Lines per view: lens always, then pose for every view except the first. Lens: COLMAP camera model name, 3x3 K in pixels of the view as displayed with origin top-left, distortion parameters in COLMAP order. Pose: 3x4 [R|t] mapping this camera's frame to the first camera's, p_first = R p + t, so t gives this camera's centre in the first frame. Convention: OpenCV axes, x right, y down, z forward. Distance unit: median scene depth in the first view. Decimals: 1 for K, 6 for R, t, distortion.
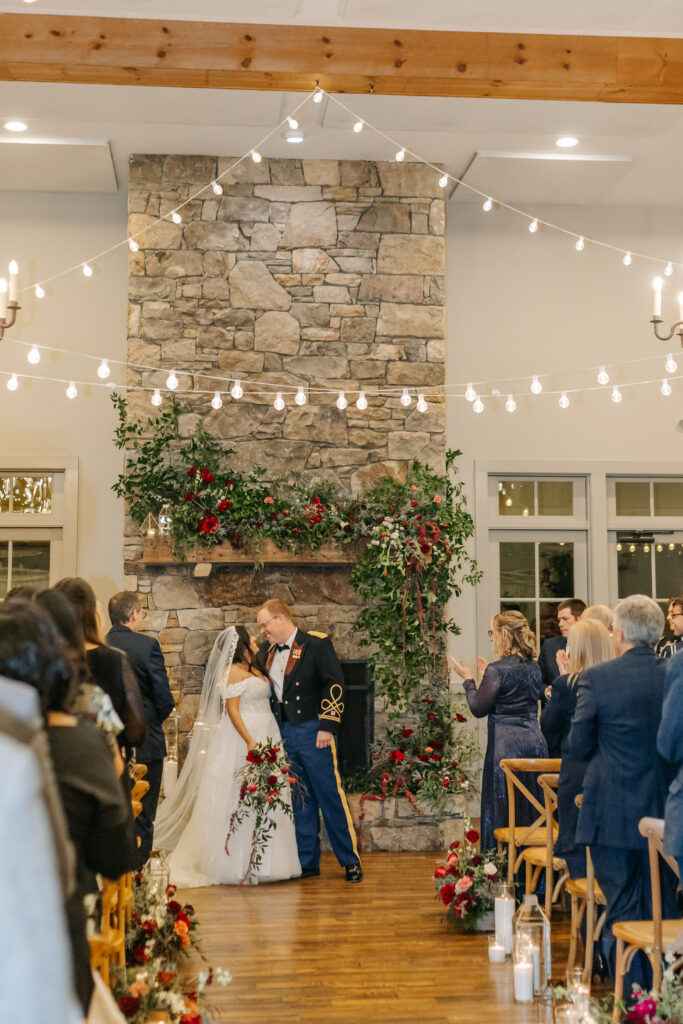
lens RADIAL K [[1477.2, 0, 342.3], [0, 1477.2, 464.4], [0, 0, 1]] dist [0.052912, -0.051002]
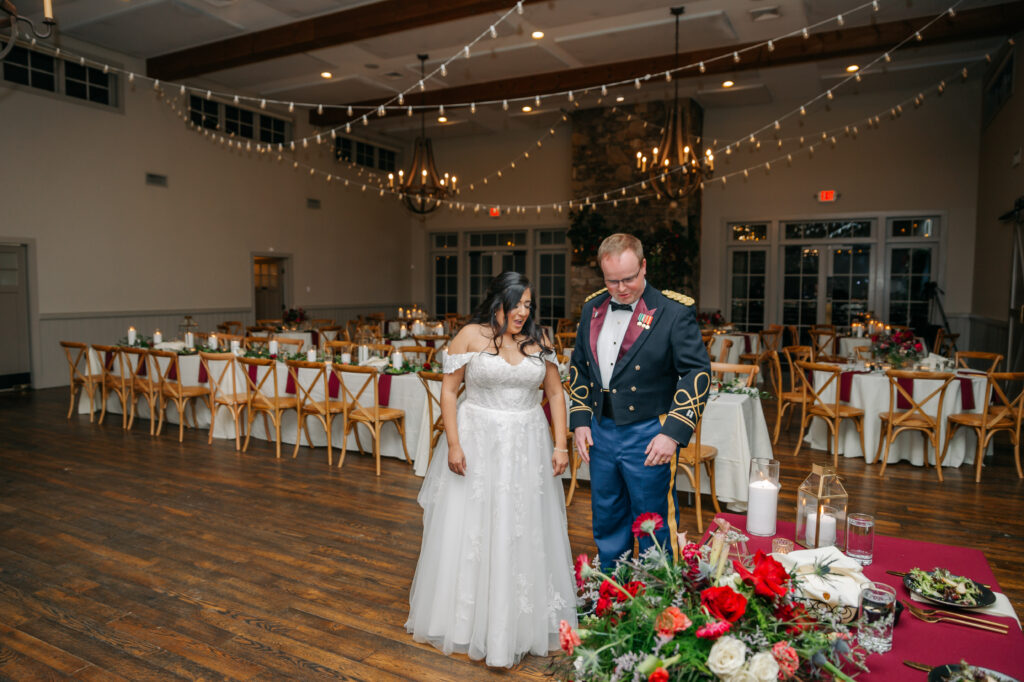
lens RADIAL K [[682.4, 0, 512.0], [0, 682.4, 341.0], [0, 0, 1]] dist [-0.086159, 0.061163]
pose [[0.839544, 0.045843, -0.541354, 0.458510], [0.051781, 0.985146, 0.163728, -0.002925], [0.540818, -0.165488, 0.824700, -0.152590]]
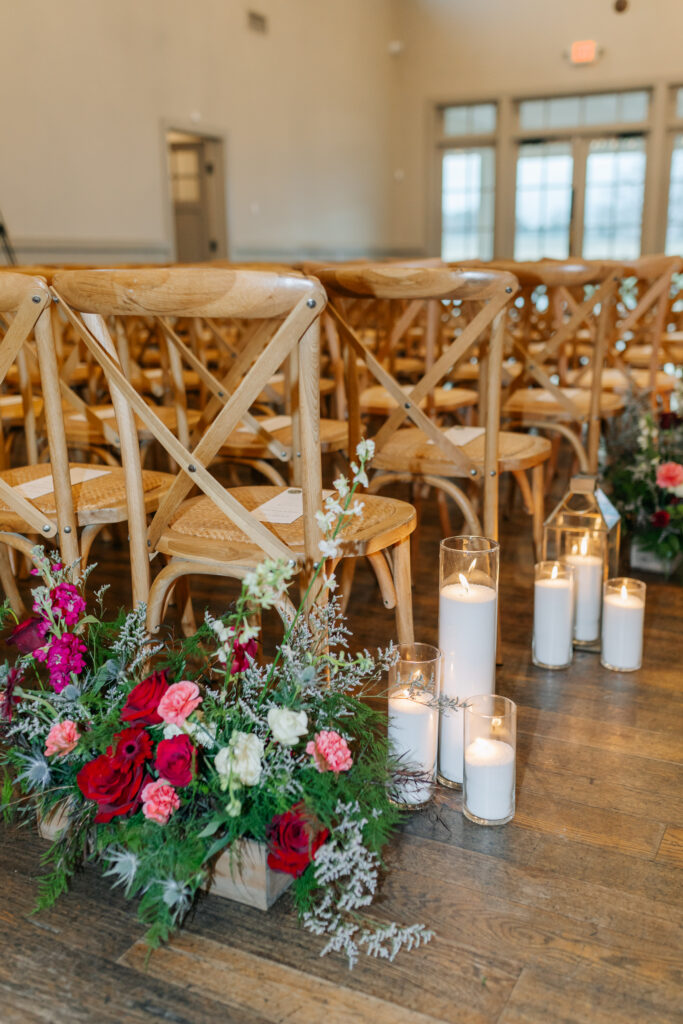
lens RADIAL K [[1010.2, 0, 341.9], [0, 1010.2, 522.9], [0, 0, 1]] dist [0.023257, -0.008444]
pose [[0.842398, 0.119150, -0.525517, 0.042902], [0.074917, 0.939879, 0.333188, 0.056050], [0.533622, -0.320047, 0.782827, -0.083149]]
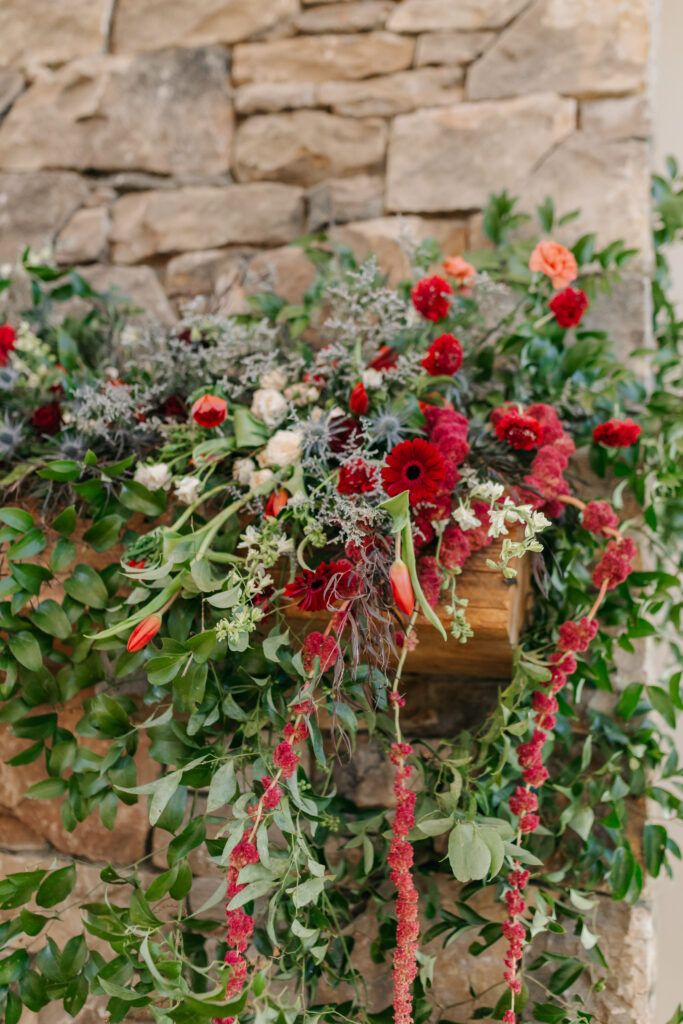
lens RADIAL K [[1097.9, 0, 341.5], [0, 1097.9, 512.0], [0, 0, 1]] dist [0.020087, 0.001480]
pose [[0.940707, -0.020461, -0.338603, 0.081712], [-0.068246, 0.966354, -0.247996, 0.083434], [0.332284, 0.256400, 0.907660, 0.861483]]
